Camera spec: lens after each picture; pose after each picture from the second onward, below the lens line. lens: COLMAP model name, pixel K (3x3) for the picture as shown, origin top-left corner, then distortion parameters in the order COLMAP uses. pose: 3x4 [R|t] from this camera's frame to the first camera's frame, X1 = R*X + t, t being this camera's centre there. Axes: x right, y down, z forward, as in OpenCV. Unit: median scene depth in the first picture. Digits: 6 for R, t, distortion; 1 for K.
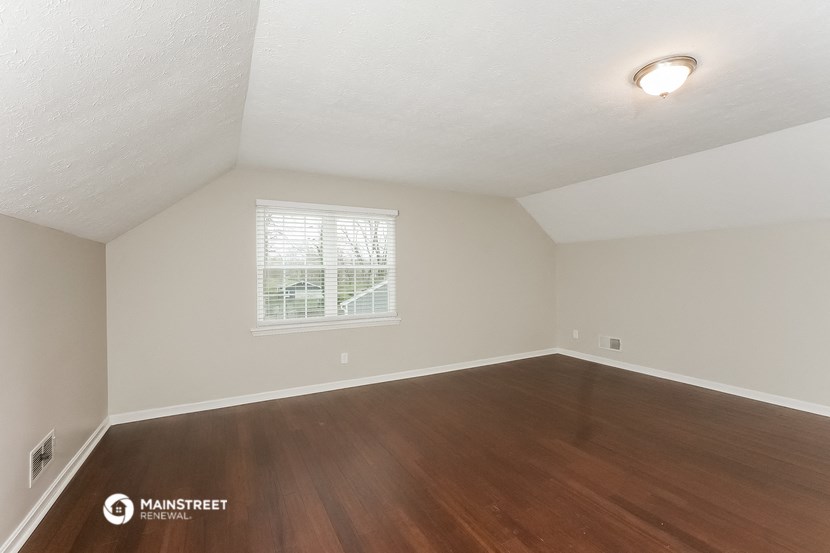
lens RADIAL K [[366.8, 0, 415.0], [0, 366.8, 276.5], [0, 0, 1]] dist [0.000193, 0.000004]
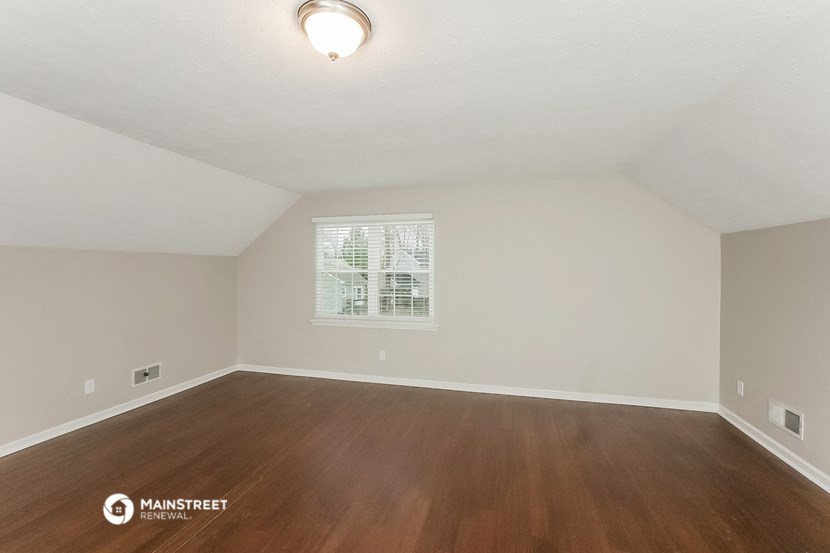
lens RADIAL K [[361.5, 0, 415.0], [0, 361.5, 276.5], [0, 0, 1]] dist [0.000635, 0.000022]
pose [[0.727863, 0.012166, -0.685615, 0.618659], [-0.013803, 0.999900, 0.003089, -0.015133], [0.685584, 0.007215, 0.727958, 0.301763]]
